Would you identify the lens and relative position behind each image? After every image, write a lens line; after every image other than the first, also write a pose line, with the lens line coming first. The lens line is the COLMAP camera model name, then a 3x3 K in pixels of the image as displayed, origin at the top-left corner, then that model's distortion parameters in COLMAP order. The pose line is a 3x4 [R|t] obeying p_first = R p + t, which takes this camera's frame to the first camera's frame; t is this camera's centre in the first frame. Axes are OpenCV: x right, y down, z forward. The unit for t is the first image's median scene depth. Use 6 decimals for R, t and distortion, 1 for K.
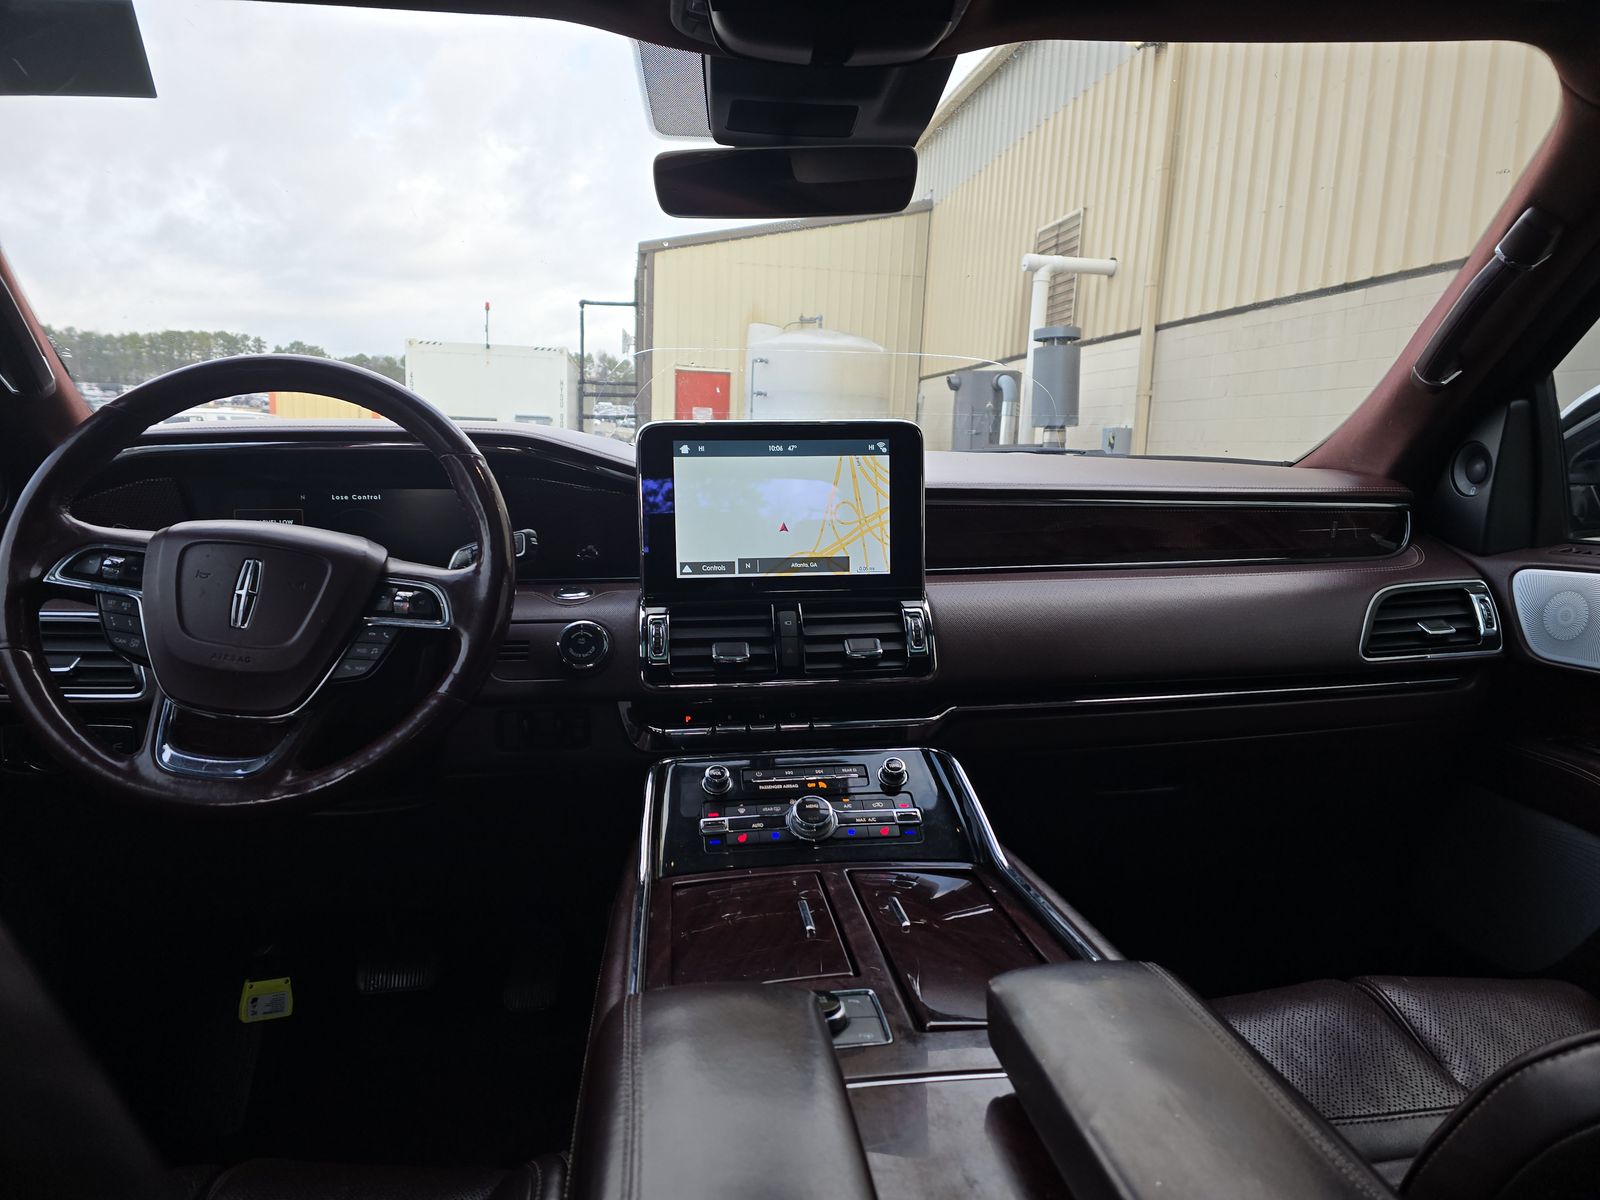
lens RADIAL K [[1162.4, 0, 800.0], [0, 1162.4, 600.0], [0, 0, 1]] dist [0.113097, -0.118123]
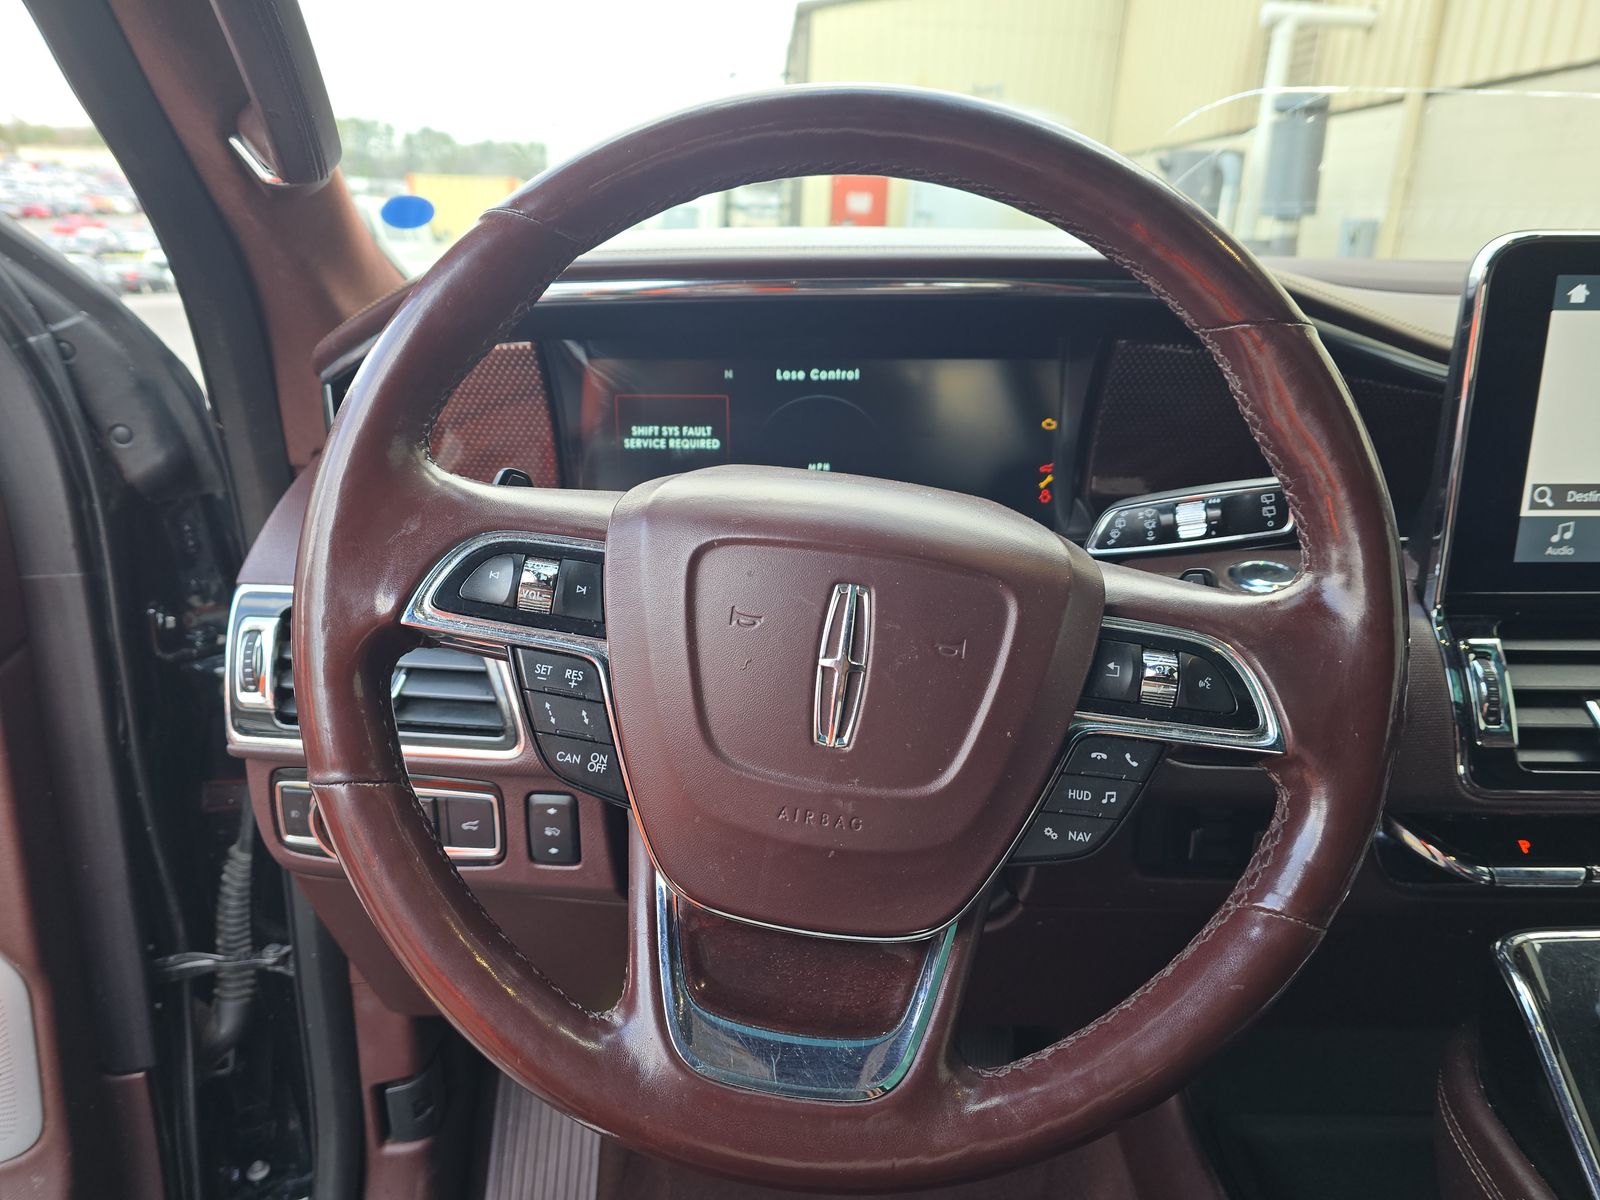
lens RADIAL K [[1162.4, 0, 800.0], [0, 1162.4, 600.0], [0, 0, 1]] dist [0.113097, -0.118123]
pose [[0.994473, 0.037289, -0.098147, -0.428324], [-0.020343, 0.985524, 0.168310, -0.098143], [0.103003, -0.165383, 0.980836, 0.565413]]
